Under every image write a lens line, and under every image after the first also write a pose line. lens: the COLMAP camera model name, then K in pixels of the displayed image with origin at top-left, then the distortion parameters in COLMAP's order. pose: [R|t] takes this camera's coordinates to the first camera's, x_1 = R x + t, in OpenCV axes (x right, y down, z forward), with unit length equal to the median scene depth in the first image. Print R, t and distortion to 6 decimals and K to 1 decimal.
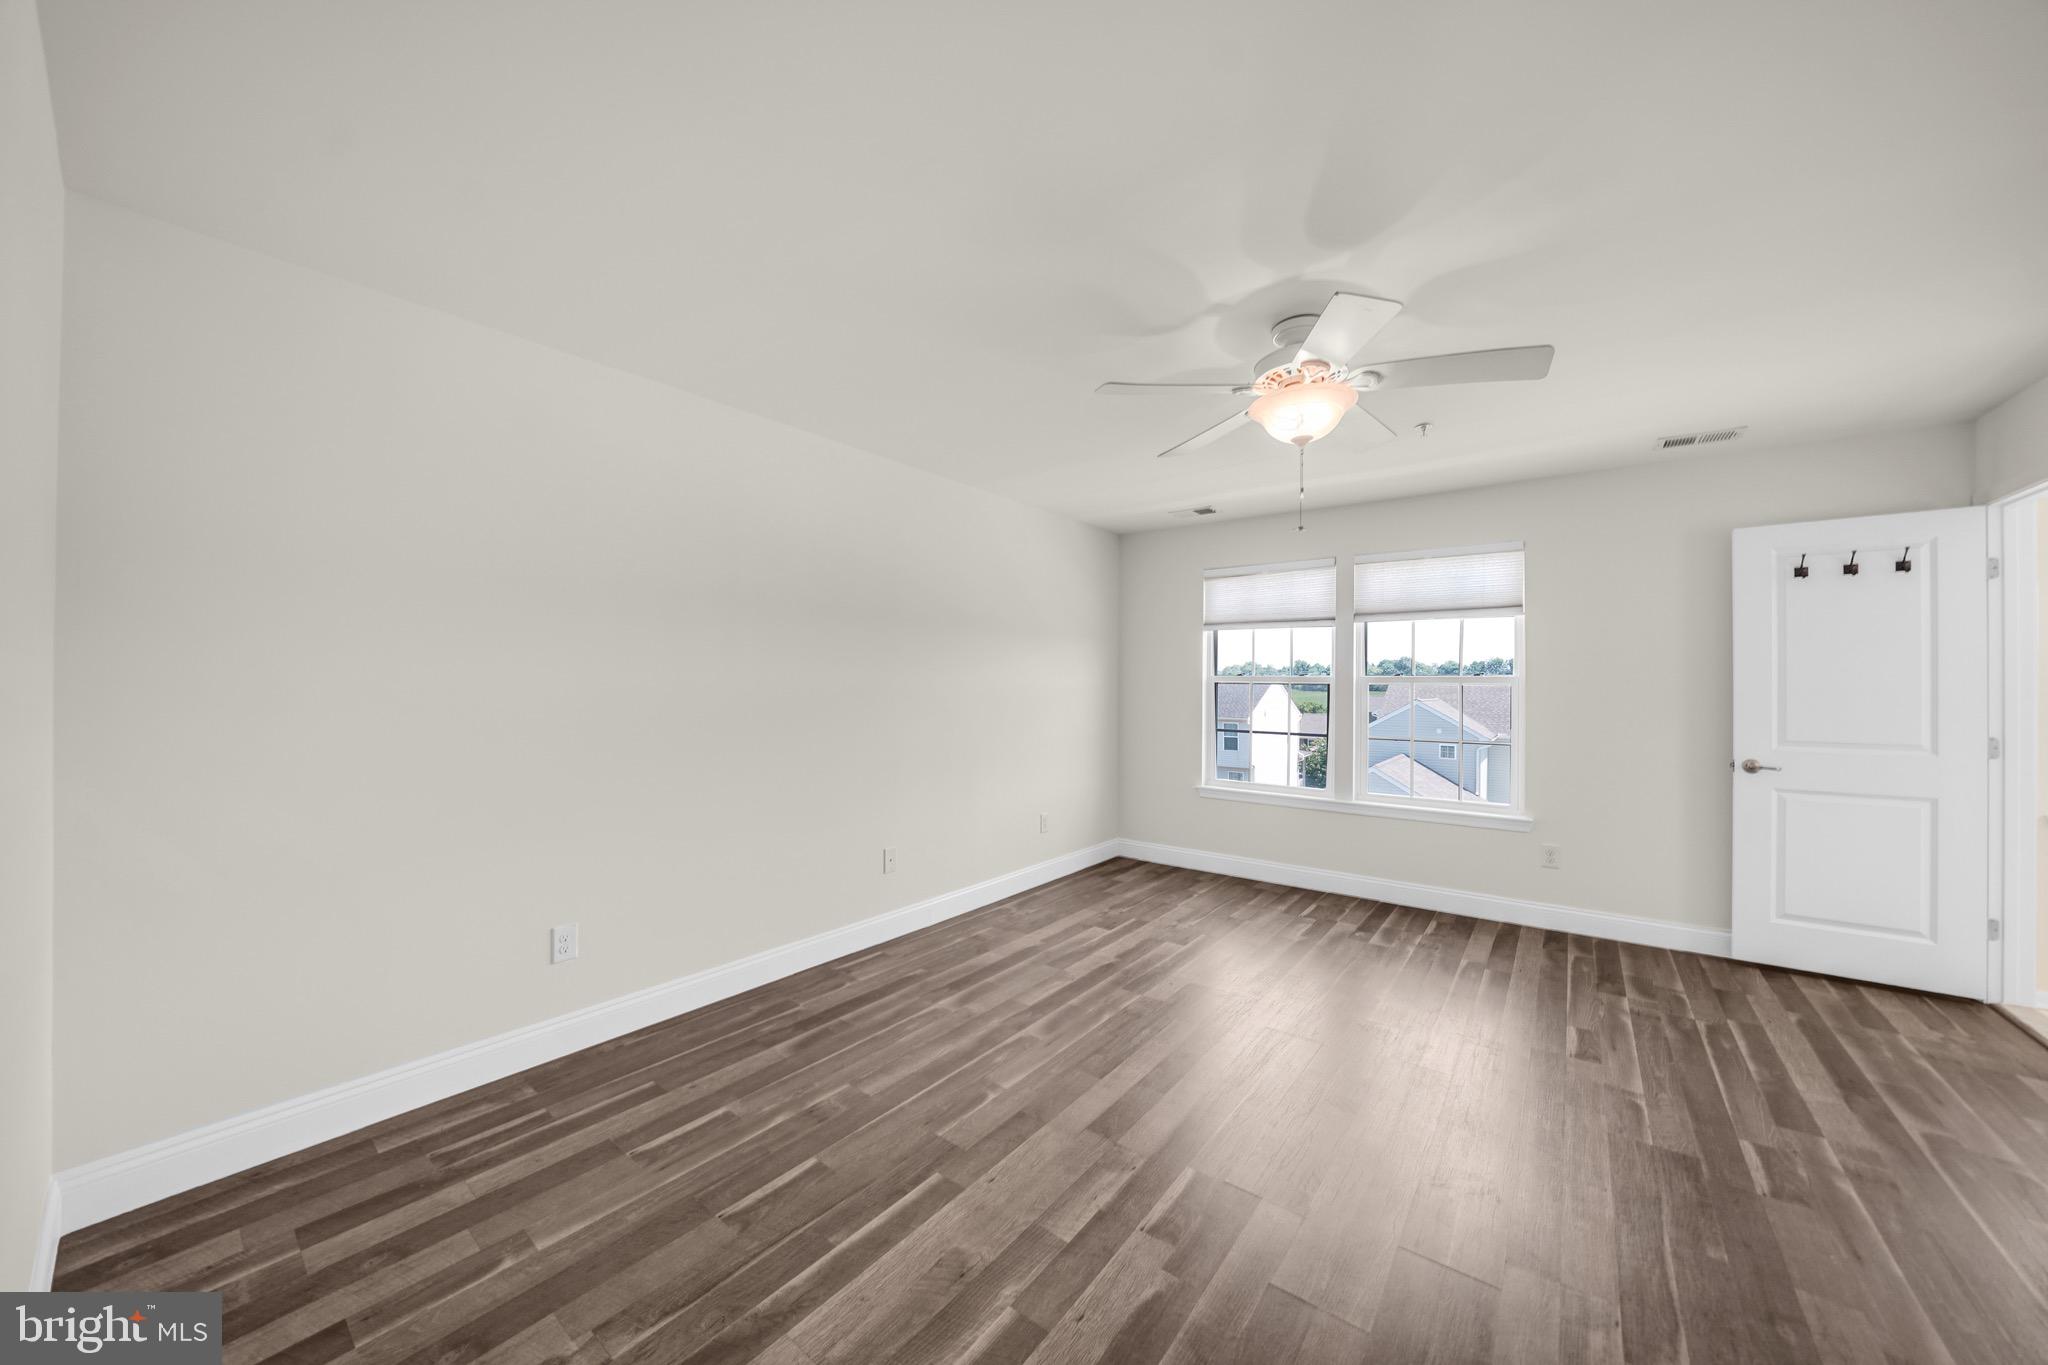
lens RADIAL K [[713.8, 0, 1026.2], [0, 713.8, 687.8], [0, 0, 1]] dist [-0.025346, 0.002603]
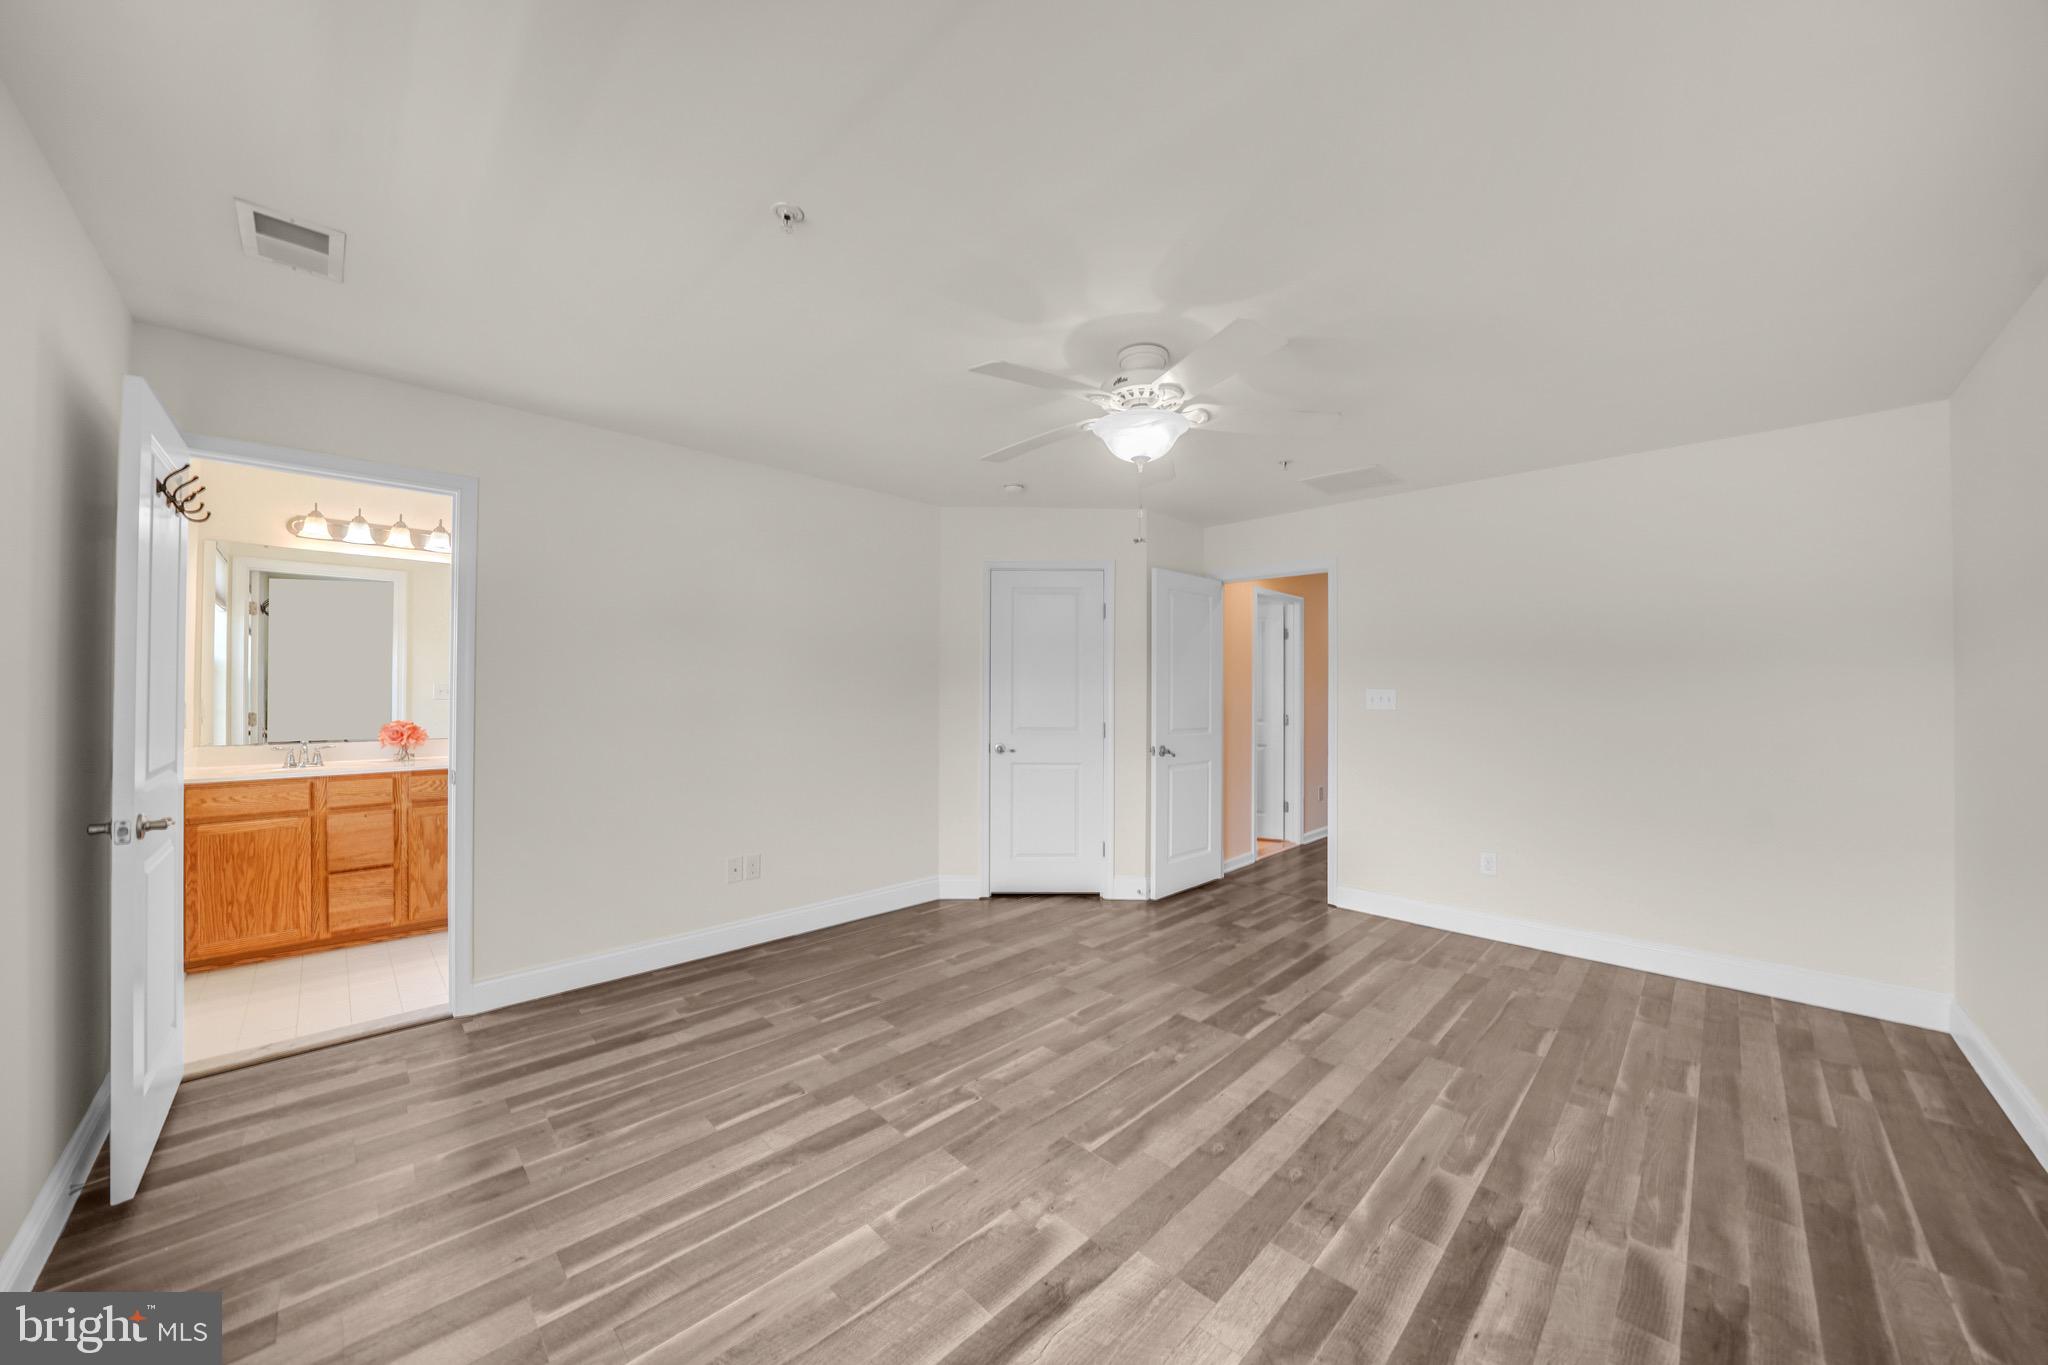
lens RADIAL K [[713.8, 0, 1021.4], [0, 713.8, 680.3], [0, 0, 1]] dist [-0.025346, 0.002603]
pose [[-0.990998, -0.009662, 0.133524, 0.331158], [-0.010840, 0.999908, -0.008096, -0.005601], [-0.133433, -0.009470, -0.991013, 1.638566]]
